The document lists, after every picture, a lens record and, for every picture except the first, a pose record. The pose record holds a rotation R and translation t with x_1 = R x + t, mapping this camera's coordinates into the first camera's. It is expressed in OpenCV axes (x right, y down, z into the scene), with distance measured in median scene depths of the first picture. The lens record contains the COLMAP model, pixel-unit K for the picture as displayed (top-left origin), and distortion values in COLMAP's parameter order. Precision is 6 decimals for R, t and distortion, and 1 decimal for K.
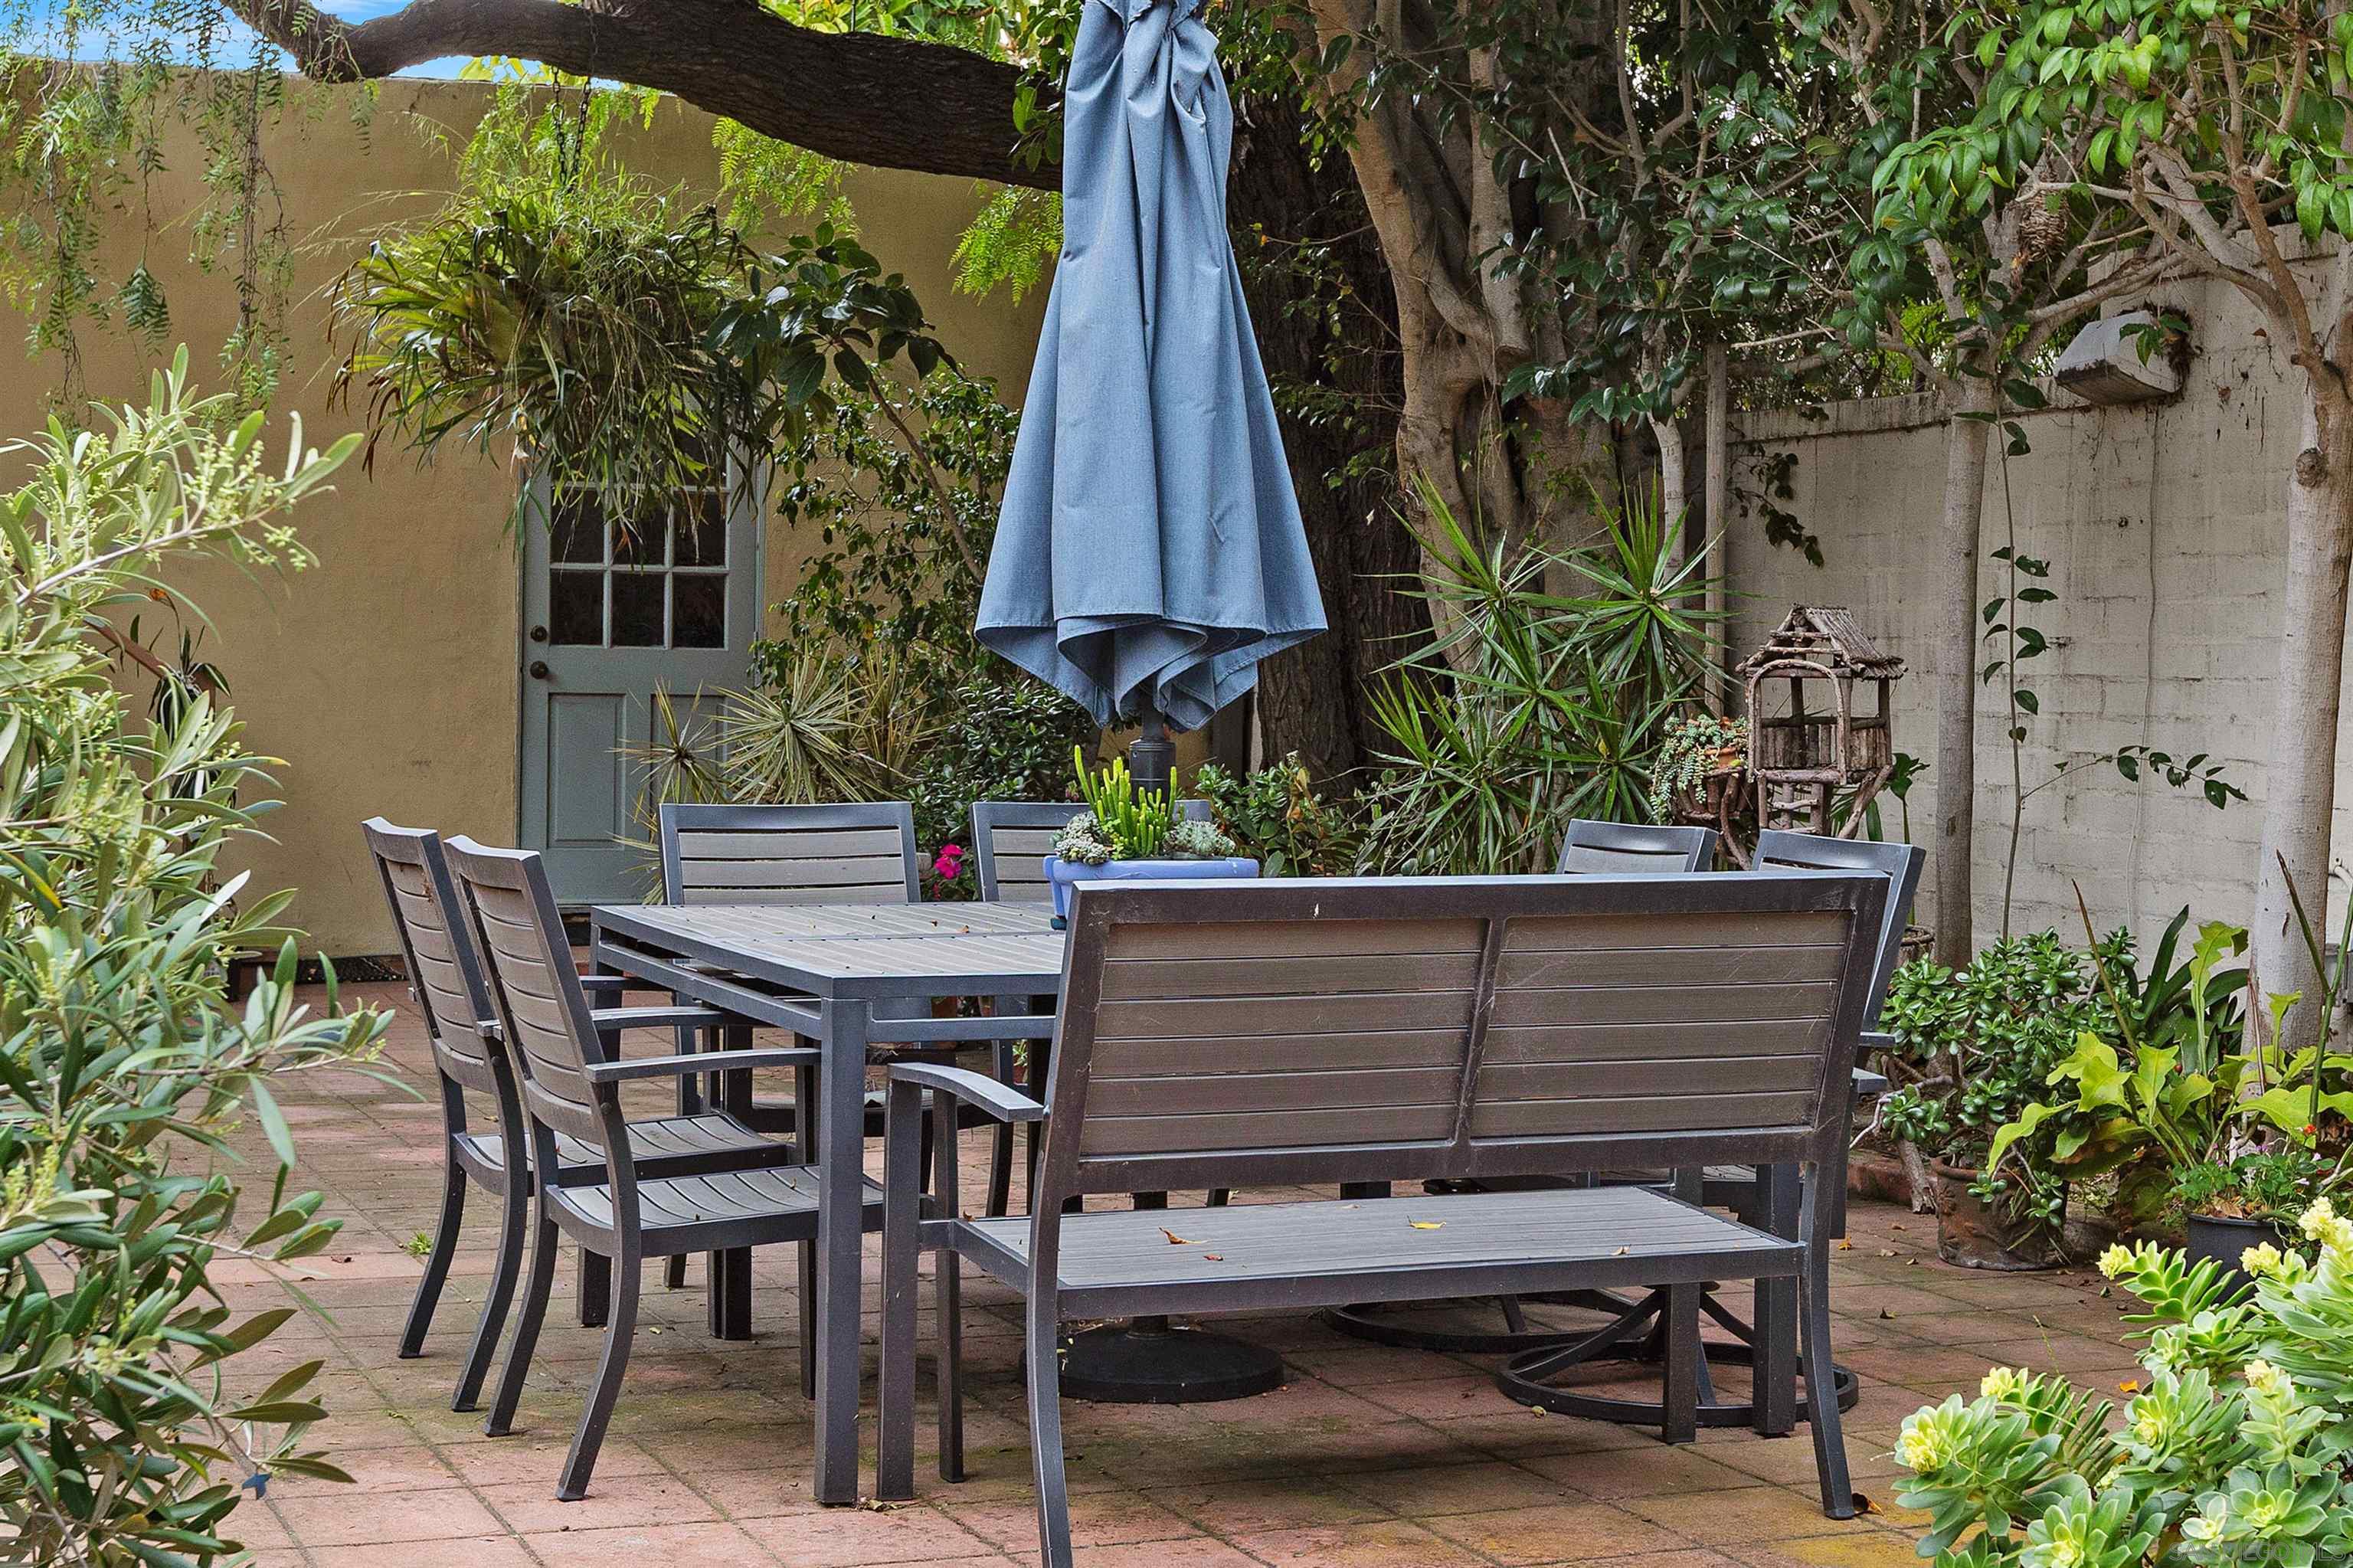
lens RADIAL K [[3715.9, 0, 1184.3], [0, 3715.9, 781.8], [0, 0, 1]] dist [-0.109510, 0.000000]
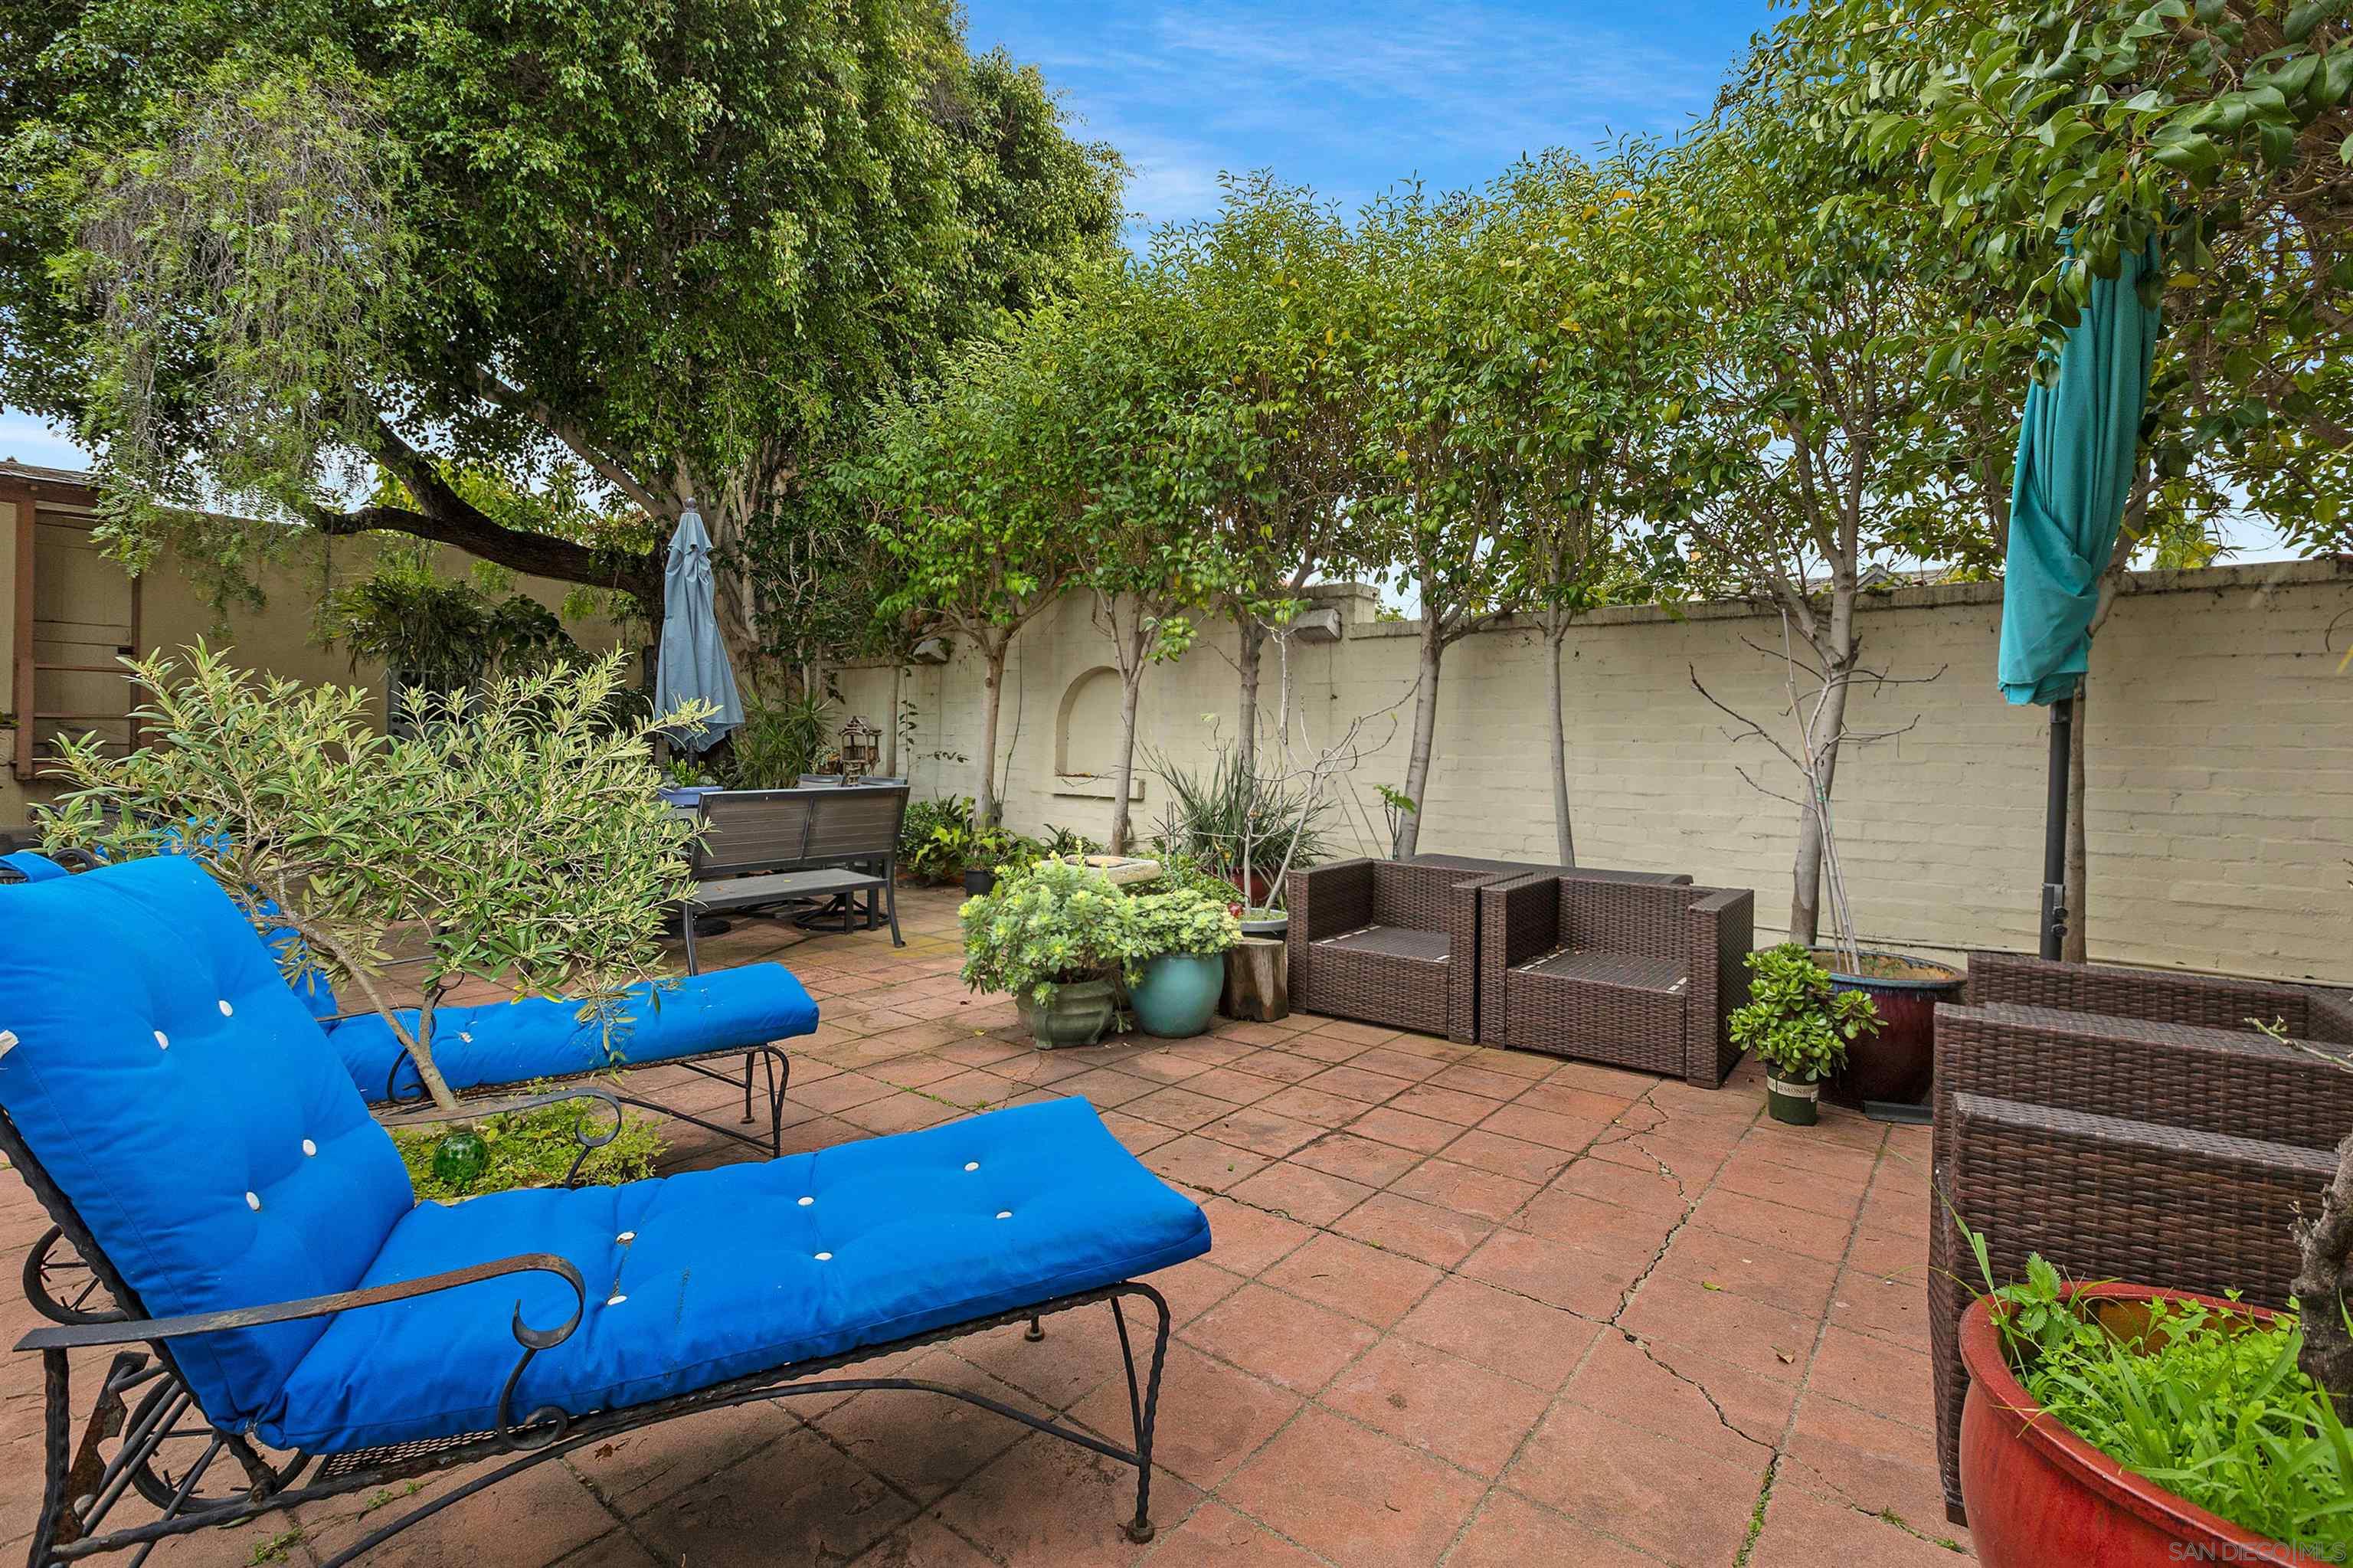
lens RADIAL K [[1050.9, 0, 1156.9], [0, 1050.9, 750.4], [0, 0, 1]] dist [-0.002798, 0.000179]
pose [[0.878663, -0.007138, 0.477389, -0.068028], [0.012168, 0.999898, -0.007444, -0.000951], [-0.477288, 0.012350, 0.878660, -0.077252]]
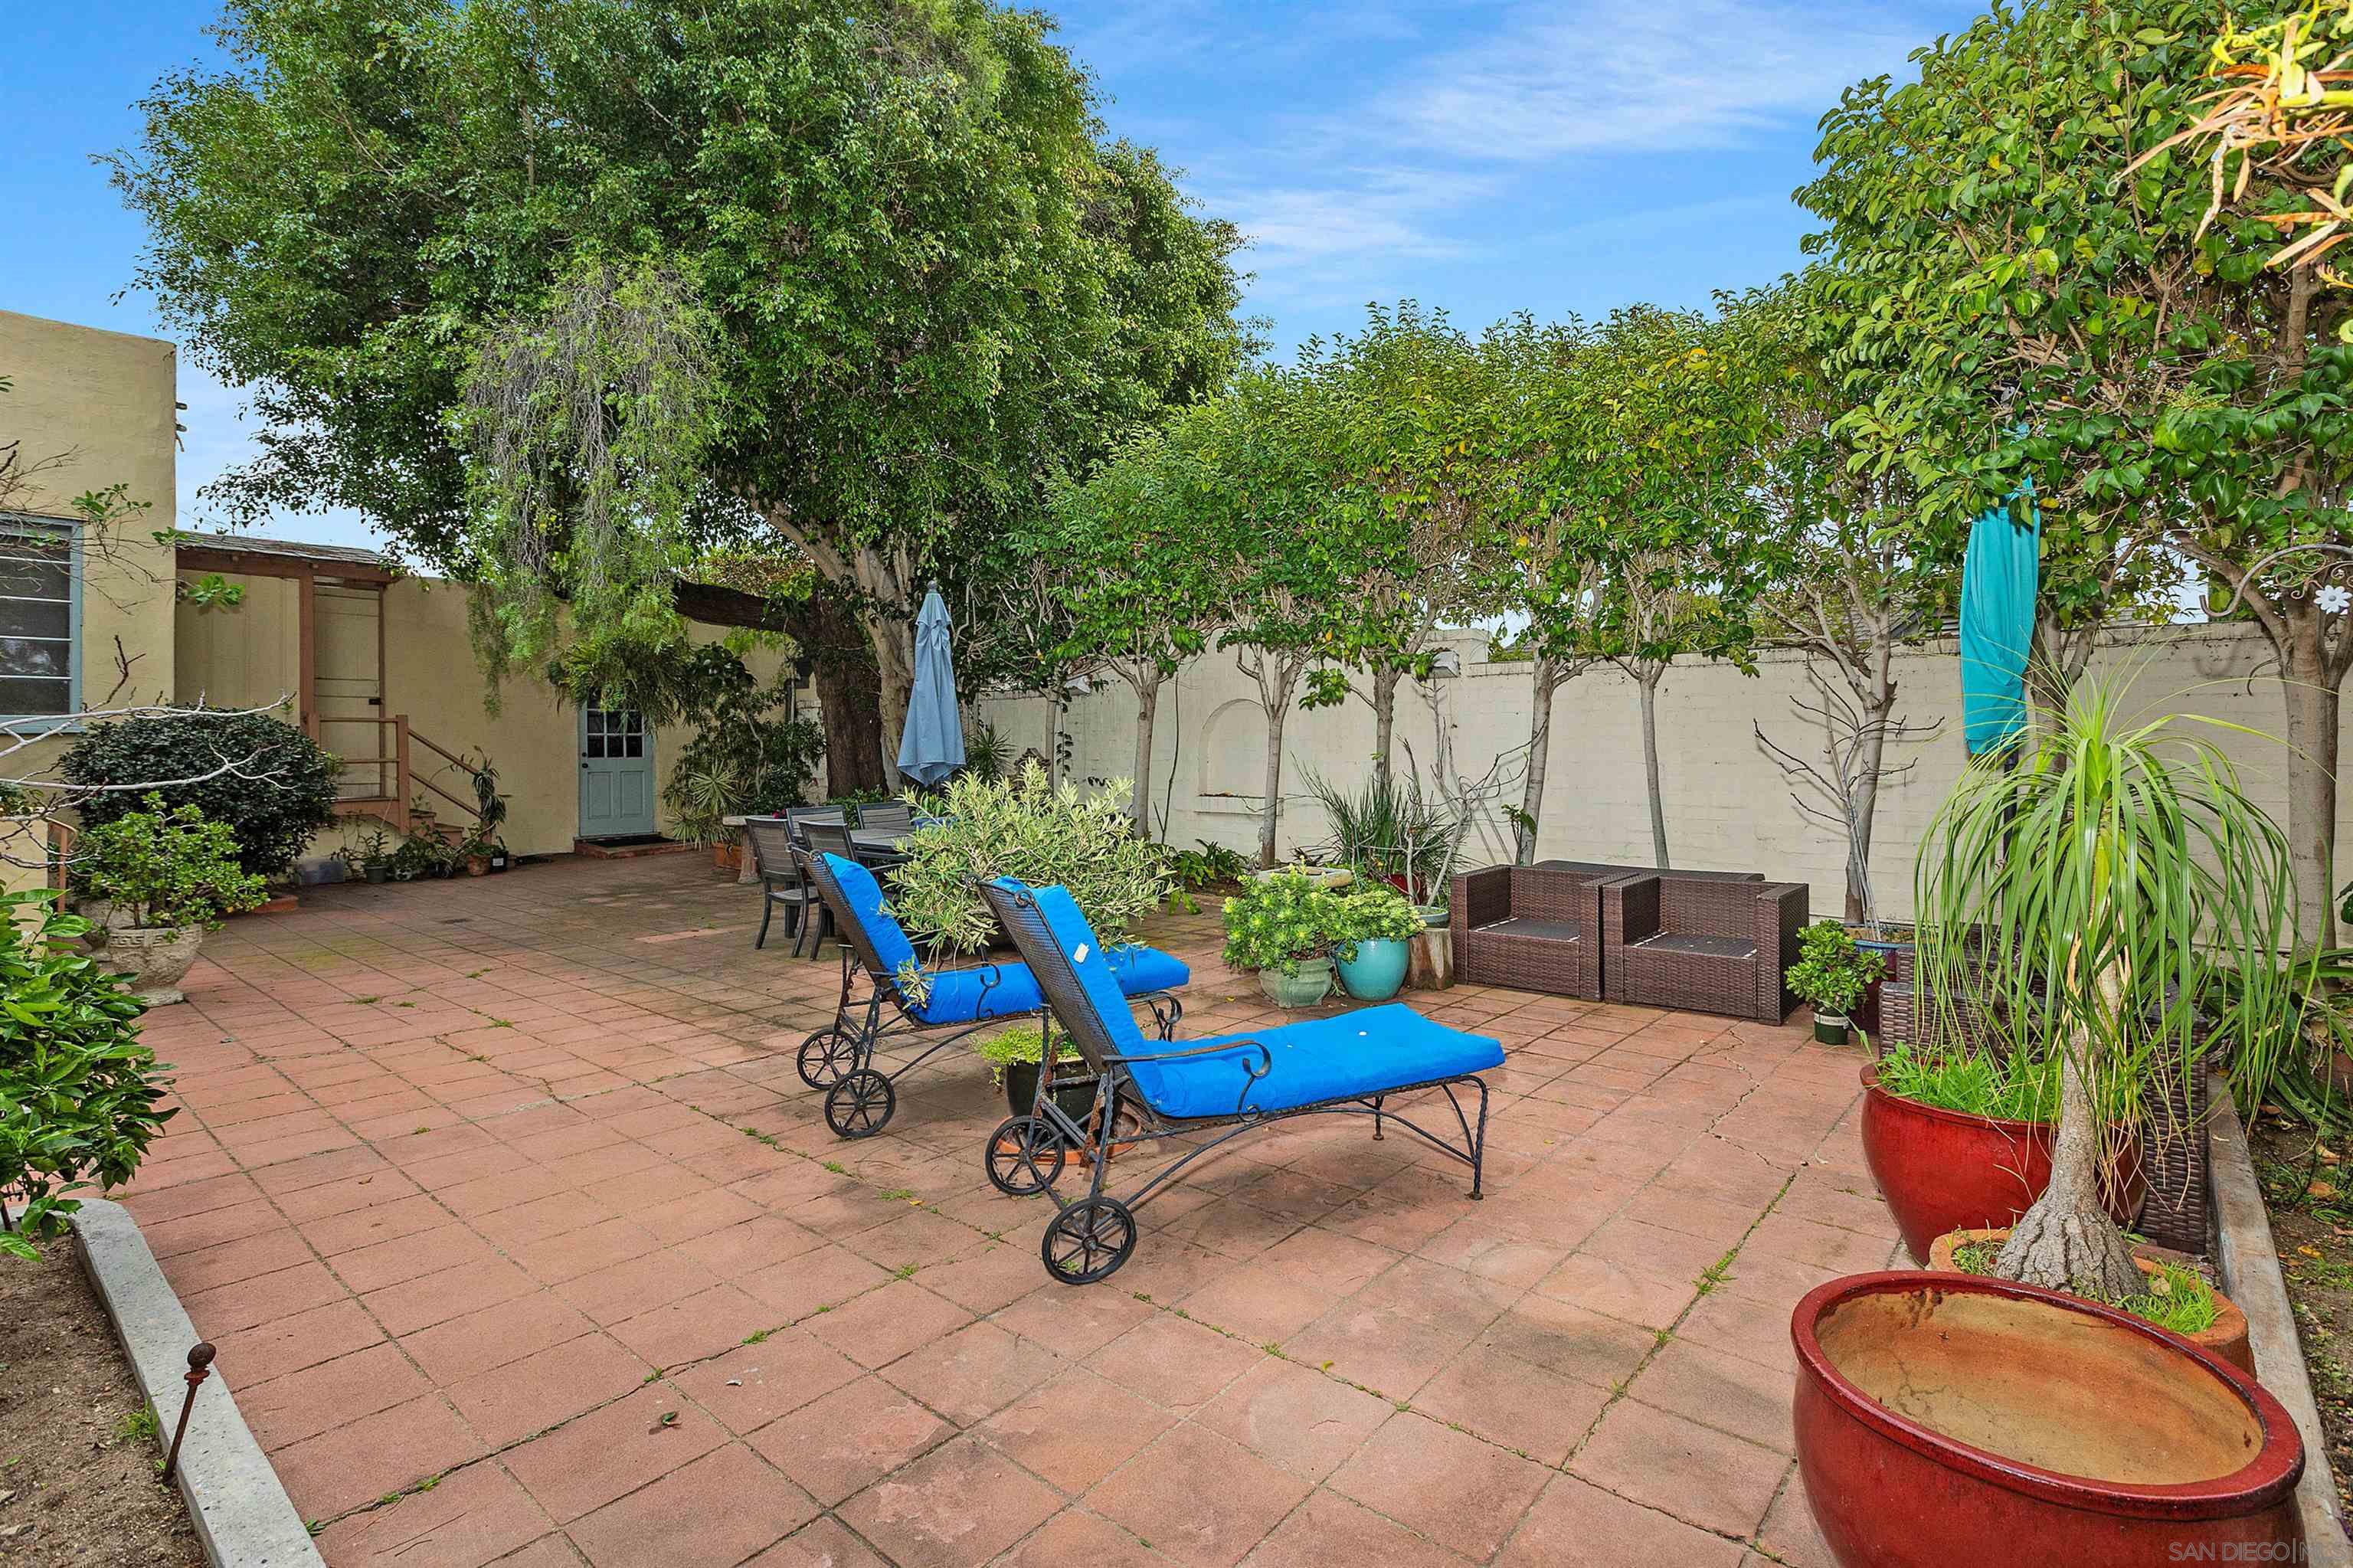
lens RADIAL K [[1098.1, 0, 1185.5], [0, 1098.1, 760.9], [0, 0, 1]] dist [-0.002776, -0.000603]
pose [[0.890691, -0.027138, 0.453799, -0.231861], [0.032428, 0.999467, -0.003879, -0.021077], [-0.453451, 0.018170, 0.891096, -0.204058]]
